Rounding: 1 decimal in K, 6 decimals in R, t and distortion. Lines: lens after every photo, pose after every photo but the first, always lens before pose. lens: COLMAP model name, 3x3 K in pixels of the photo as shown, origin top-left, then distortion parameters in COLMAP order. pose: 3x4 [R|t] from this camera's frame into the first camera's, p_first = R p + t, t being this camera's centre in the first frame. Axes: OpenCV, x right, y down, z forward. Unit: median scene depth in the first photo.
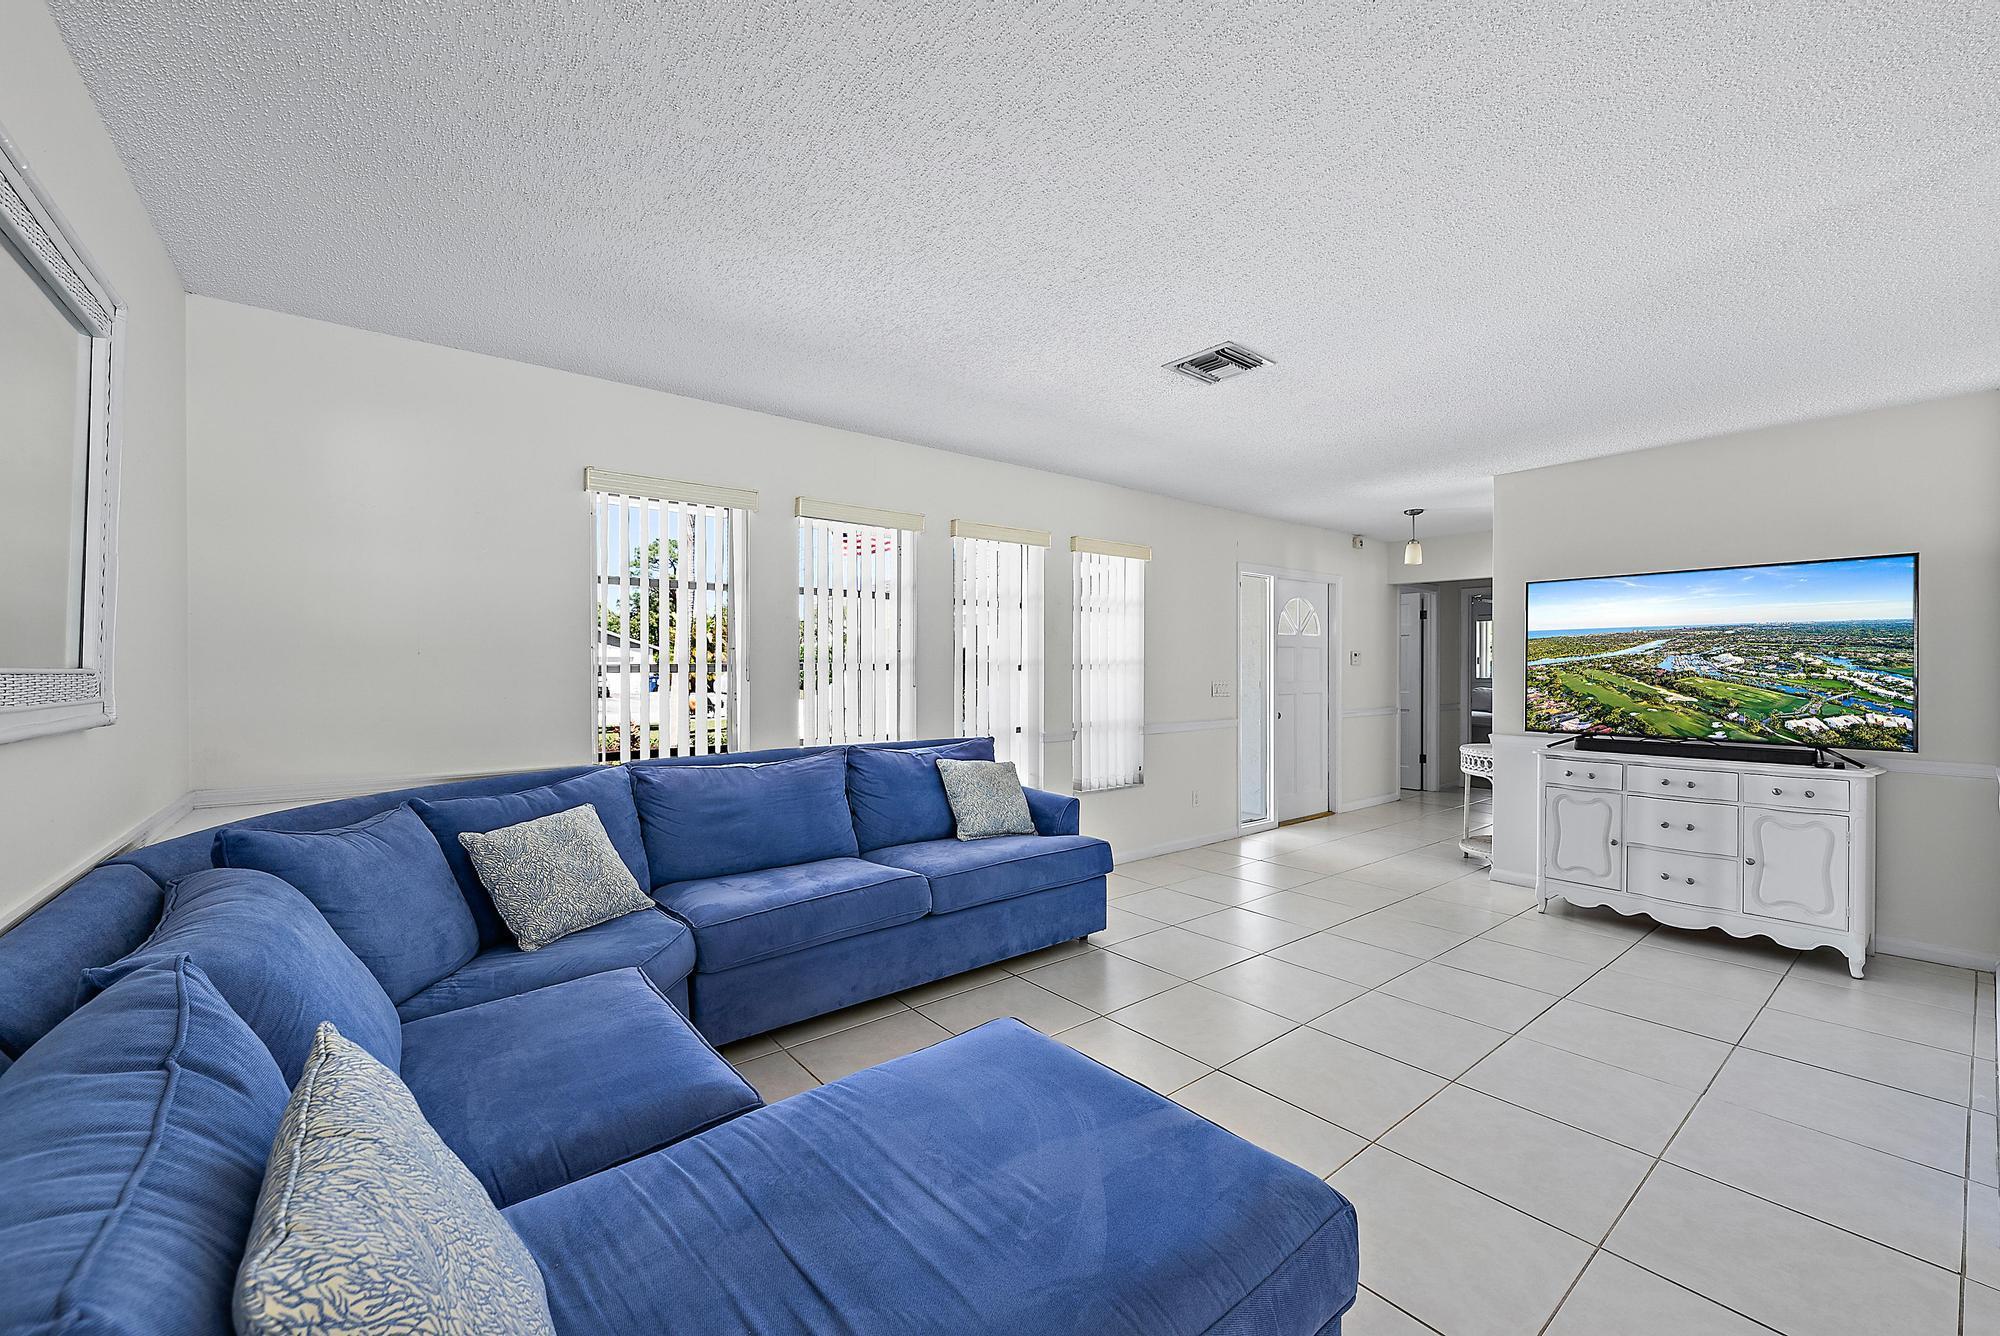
lens RADIAL K [[796.6, 0, 1001.2], [0, 796.6, 667.1], [0, 0, 1]] dist [-0.000972, 0.000111]
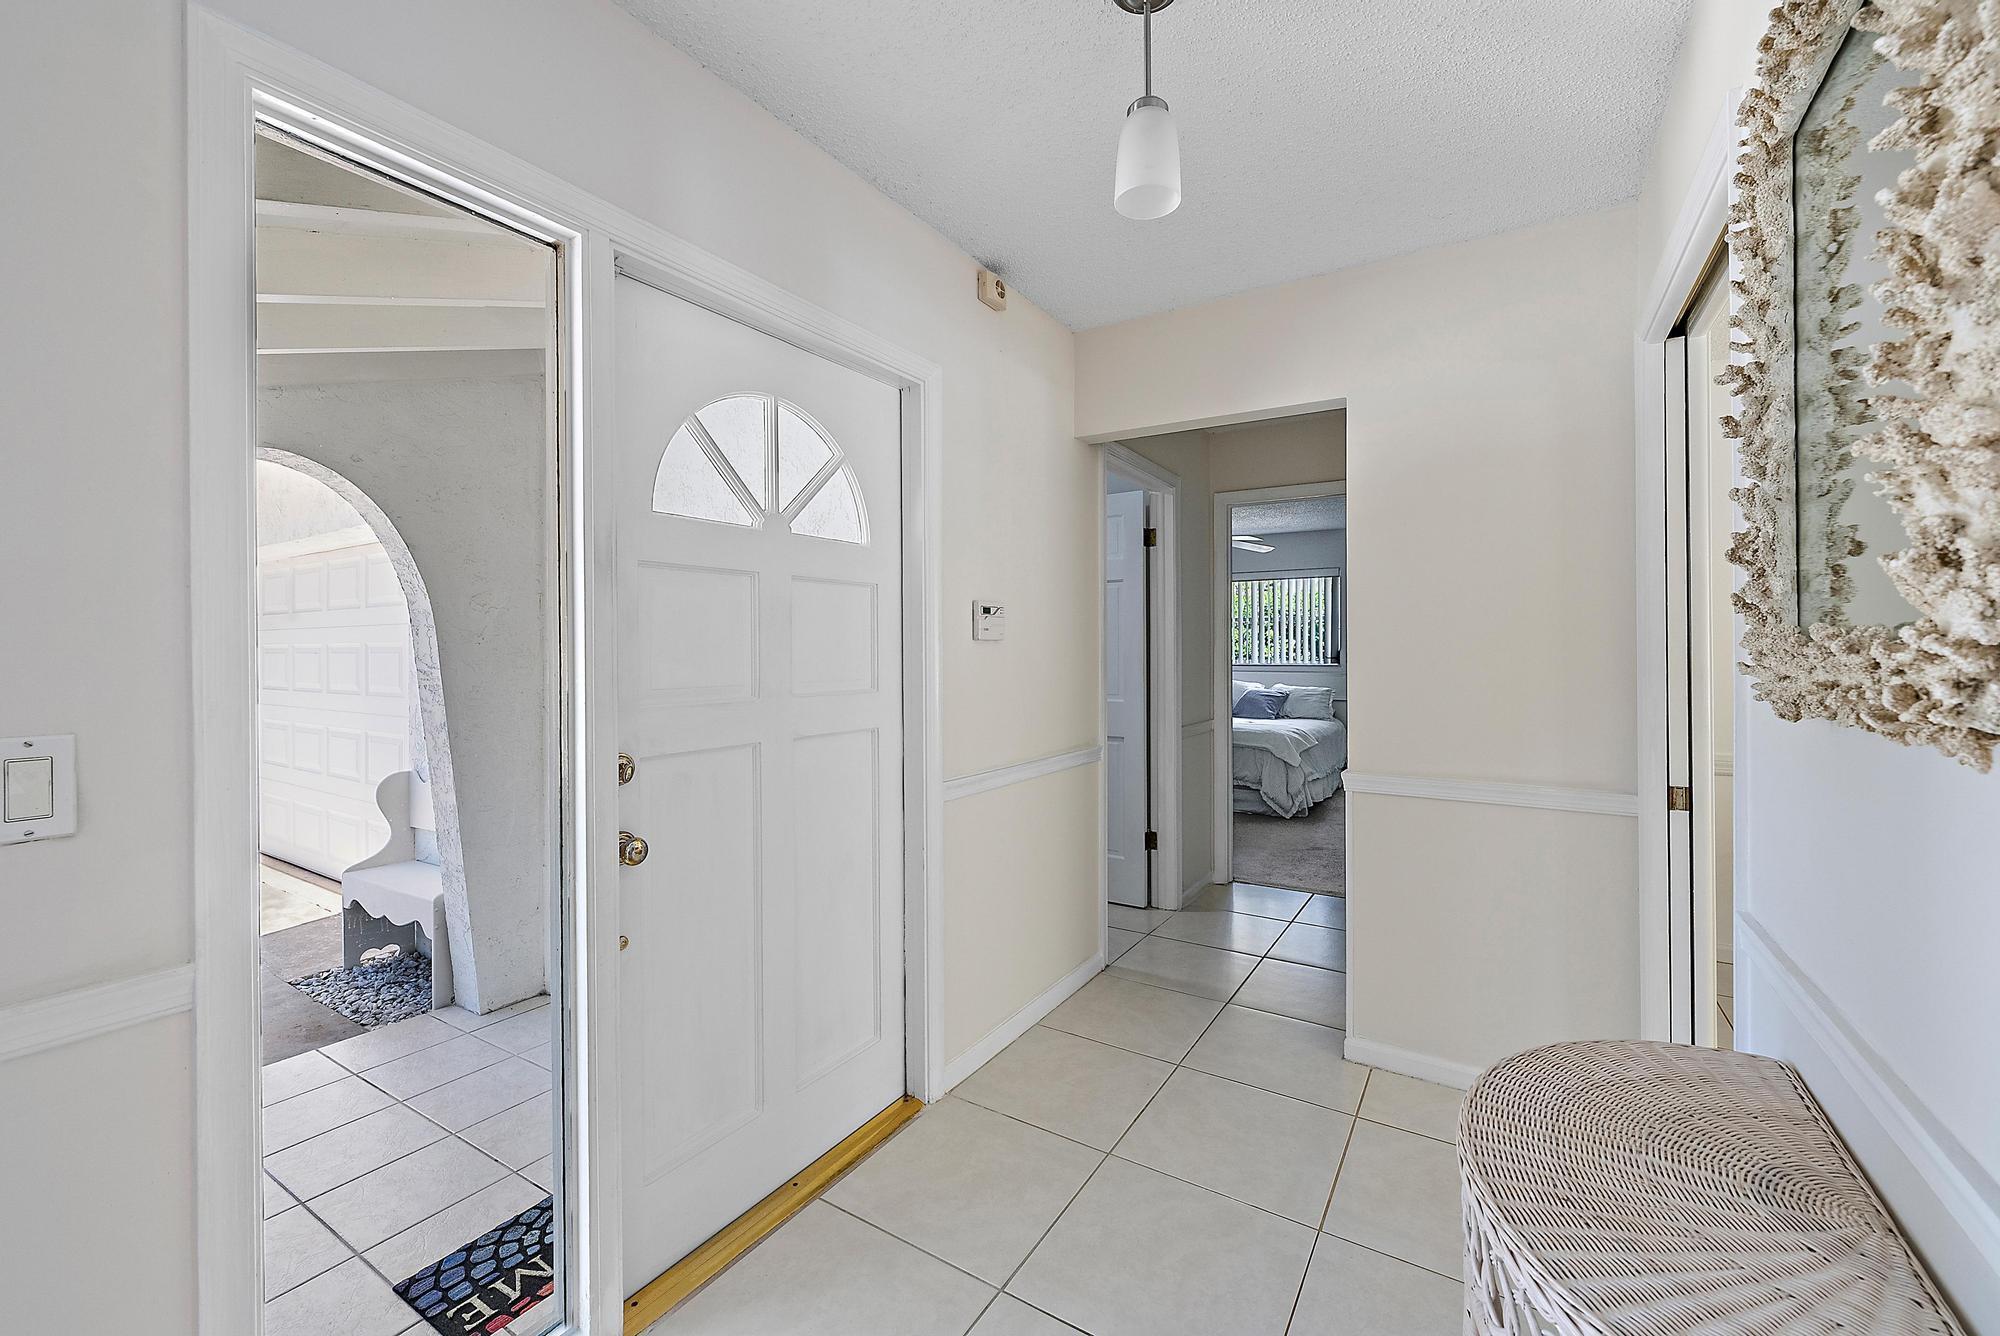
lens RADIAL K [[796.6, 0, 1004.1], [0, 796.6, 659.2], [0, 0, 1]] dist [-0.000972, 0.000111]
pose [[0.945483, -0.008438, 0.325562, 0.319483], [0.006648, 0.999956, 0.006612, 0.003414], [-0.325604, -0.004087, 0.945497, 0.632236]]
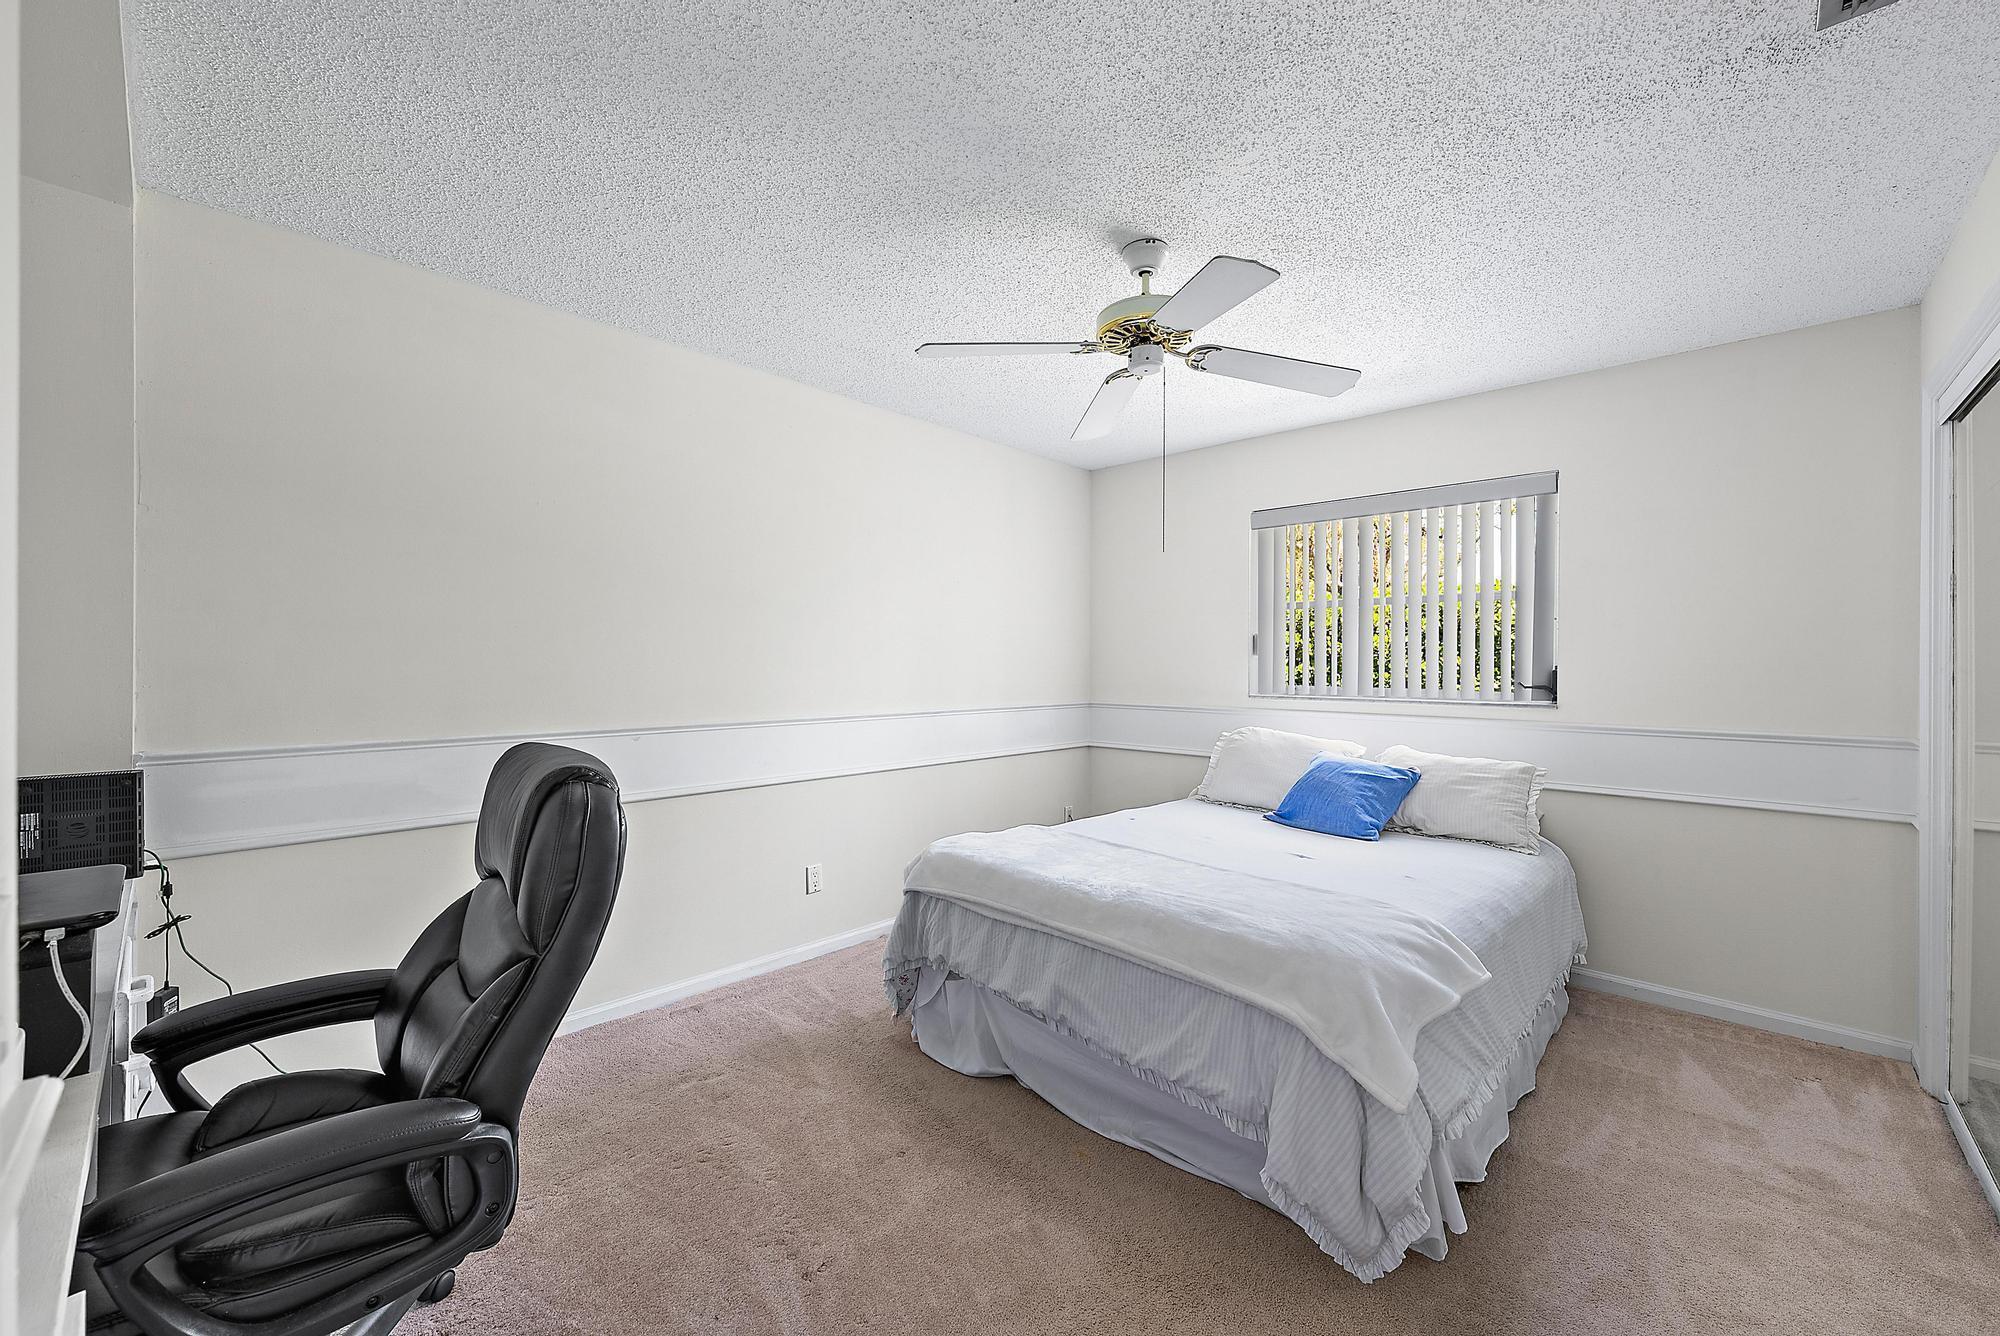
lens RADIAL K [[796.6, 0, 999.1], [0, 796.6, 669.4], [0, 0, 1]] dist [-0.000972, 0.000111]
pose [[0.990152, 0.005530, 0.139884, 0.566331], [-0.005924, 0.999980, 0.002400, 0.002947], [-0.139868, -0.003205, 0.990165, 0.918504]]
